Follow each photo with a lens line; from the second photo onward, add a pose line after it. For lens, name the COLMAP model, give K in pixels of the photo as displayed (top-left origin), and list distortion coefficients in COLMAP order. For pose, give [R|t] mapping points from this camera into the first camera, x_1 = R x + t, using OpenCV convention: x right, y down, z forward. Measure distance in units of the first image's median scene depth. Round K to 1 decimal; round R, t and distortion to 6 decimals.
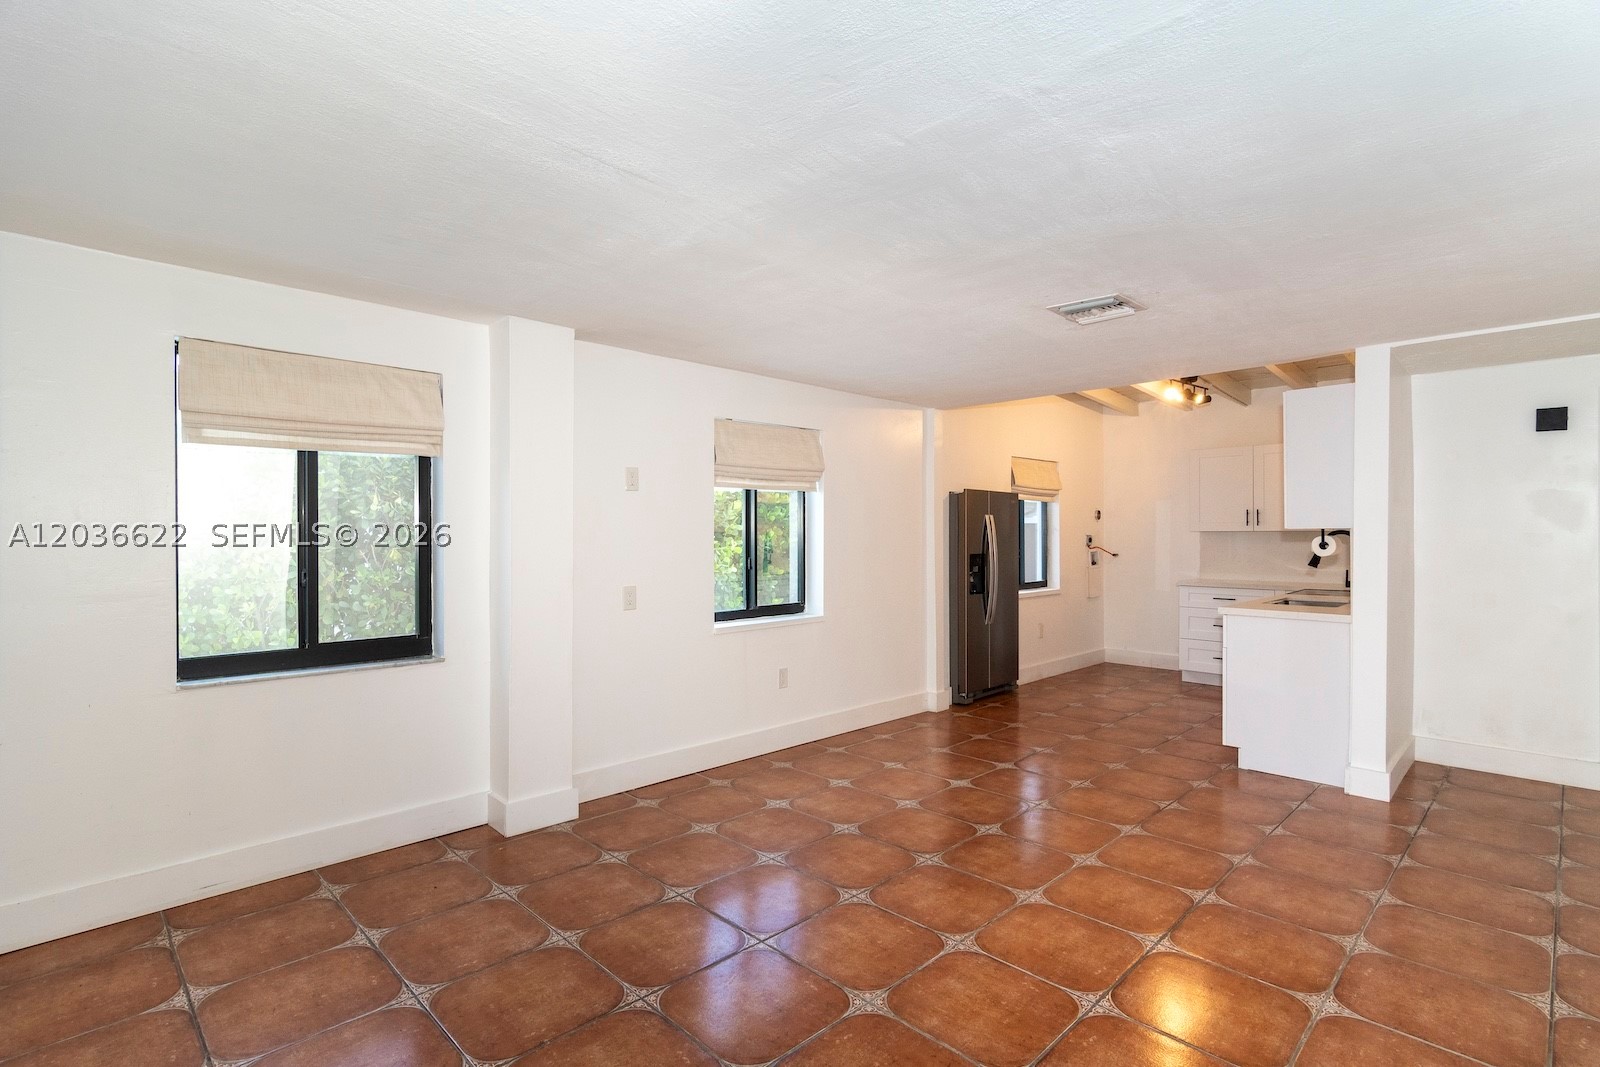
lens RADIAL K [[779.4, 0, 808.8], [0, 779.4, 519.9], [0, 0, 1]] dist [-0.001843, 0.001715]
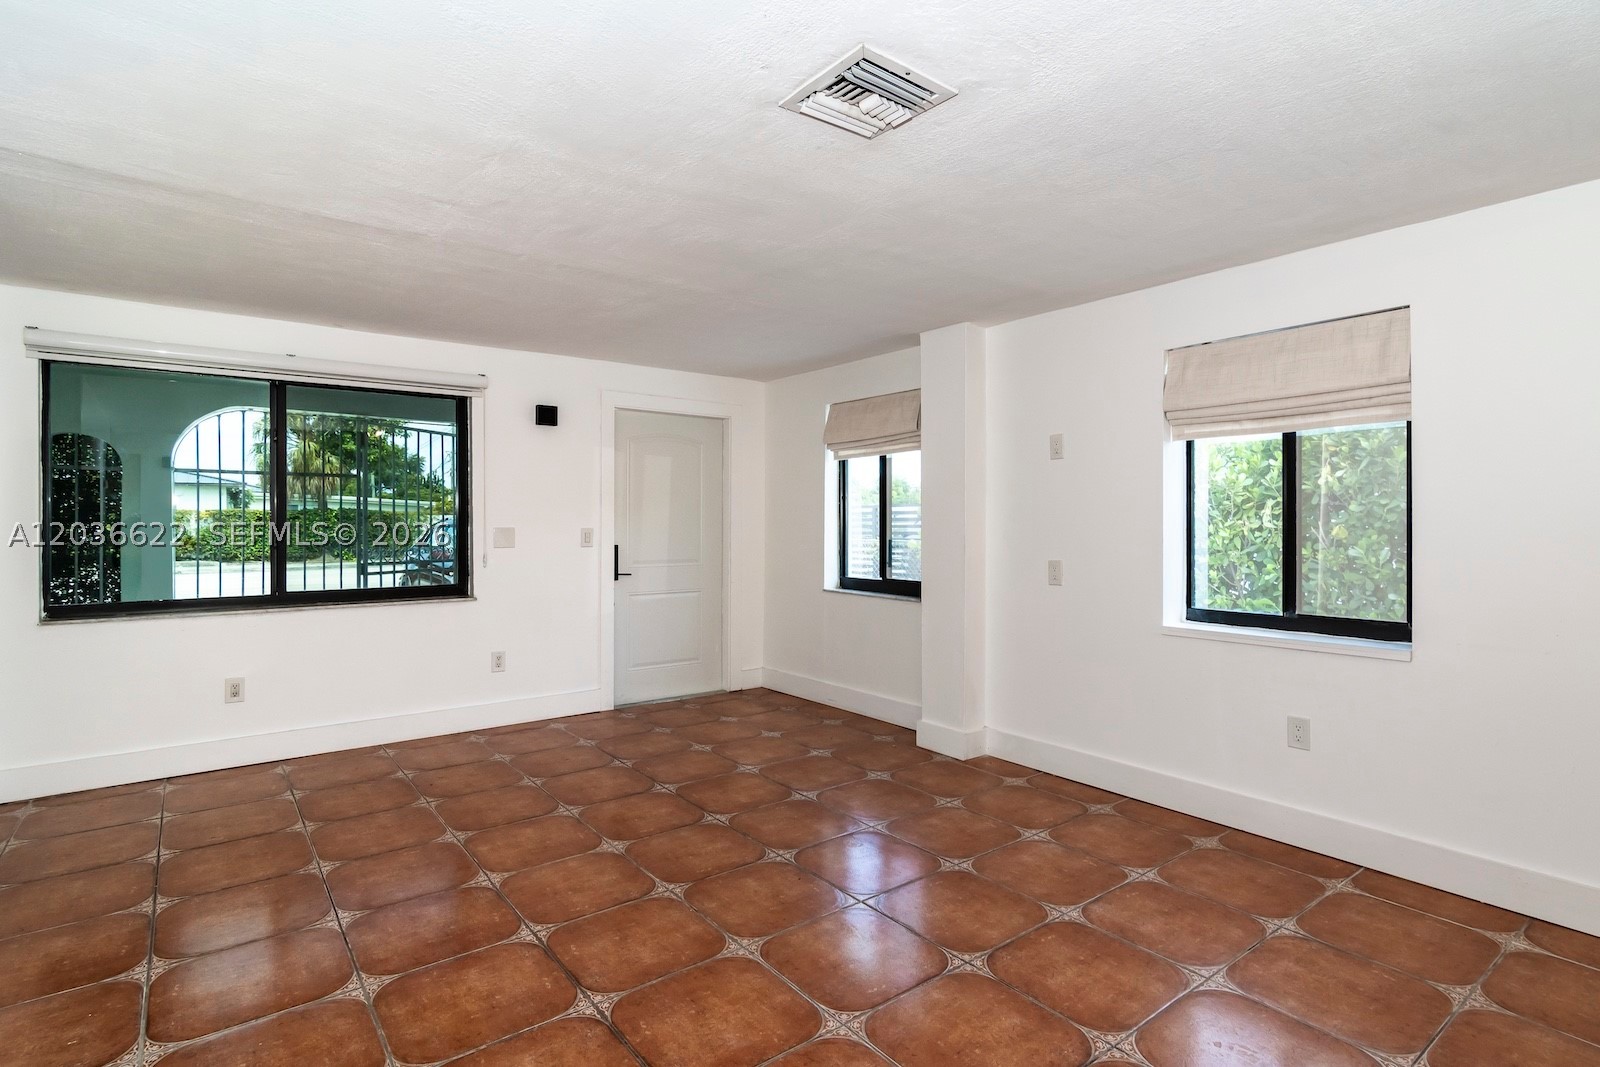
lens RADIAL K [[779.4, 0, 801.6], [0, 779.4, 499.0], [0, 0, 1]] dist [-0.001843, 0.001715]
pose [[-0.122997, -0.025714, -0.992074, 0.860072], [0.019527, 0.999408, -0.028326, 0.034792], [0.992215, -0.022856, -0.122422, 0.924066]]
